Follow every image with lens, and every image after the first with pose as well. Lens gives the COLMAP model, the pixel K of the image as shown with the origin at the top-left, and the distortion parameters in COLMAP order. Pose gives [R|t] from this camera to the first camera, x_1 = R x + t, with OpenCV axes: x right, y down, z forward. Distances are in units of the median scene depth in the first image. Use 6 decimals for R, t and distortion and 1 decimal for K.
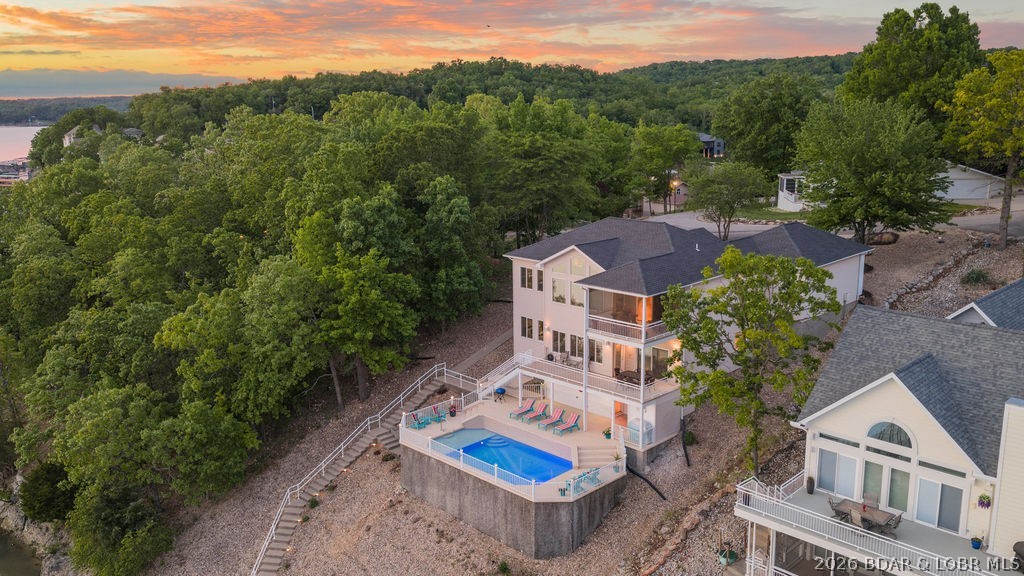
lens RADIAL K [[856.0, 0, 513.1], [0, 856.0, 266.2], [0, 0, 1]] dist [0.009576, -0.015154]
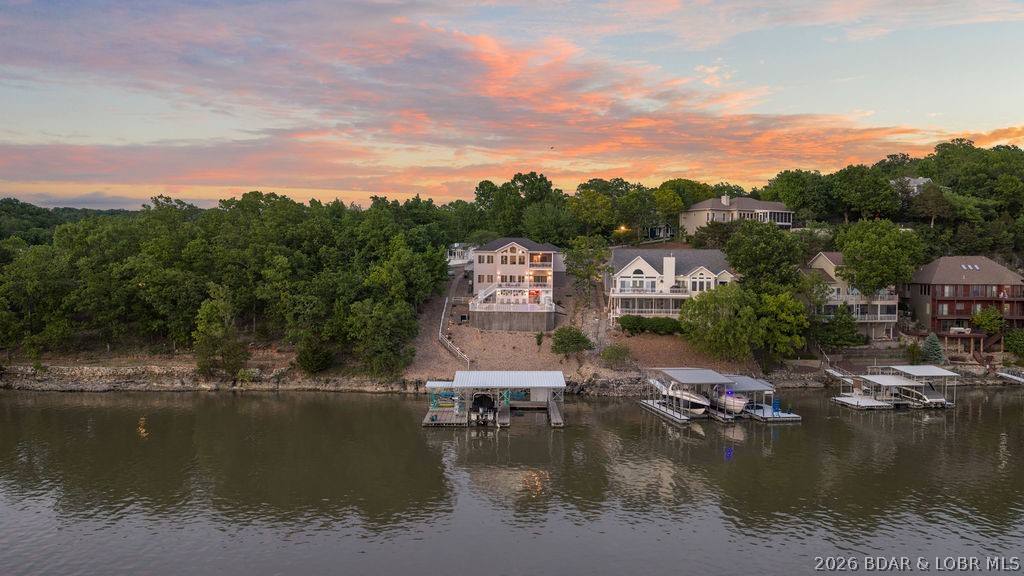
lens RADIAL K [[856.0, 0, 513.1], [0, 856.0, 266.2], [0, 0, 1]] dist [0.009576, -0.015154]
pose [[0.715510, 0.014639, 0.698449, -1.827644], [0.114325, 0.983849, -0.137738, 0.425840], [-0.689184, 0.178403, 0.702280, -0.941279]]
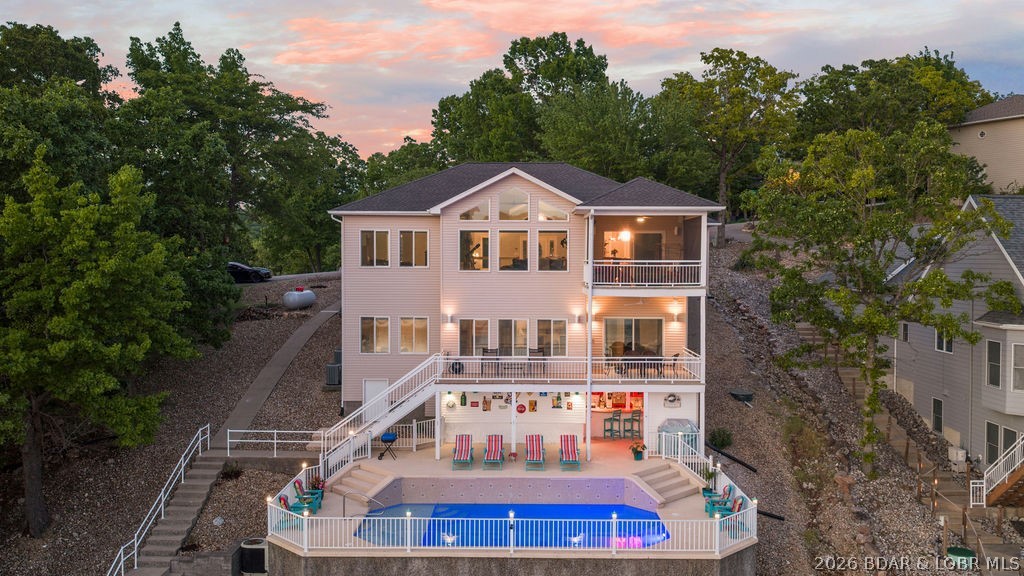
lens RADIAL K [[856.0, 0, 513.1], [0, 856.0, 266.2], [0, 0, 1]] dist [0.009576, -0.015154]
pose [[0.710746, 0.009932, 0.703379, -0.348660], [0.121613, 0.983110, -0.136769, 0.124326], [-0.692857, 0.182748, 0.697533, 0.551391]]
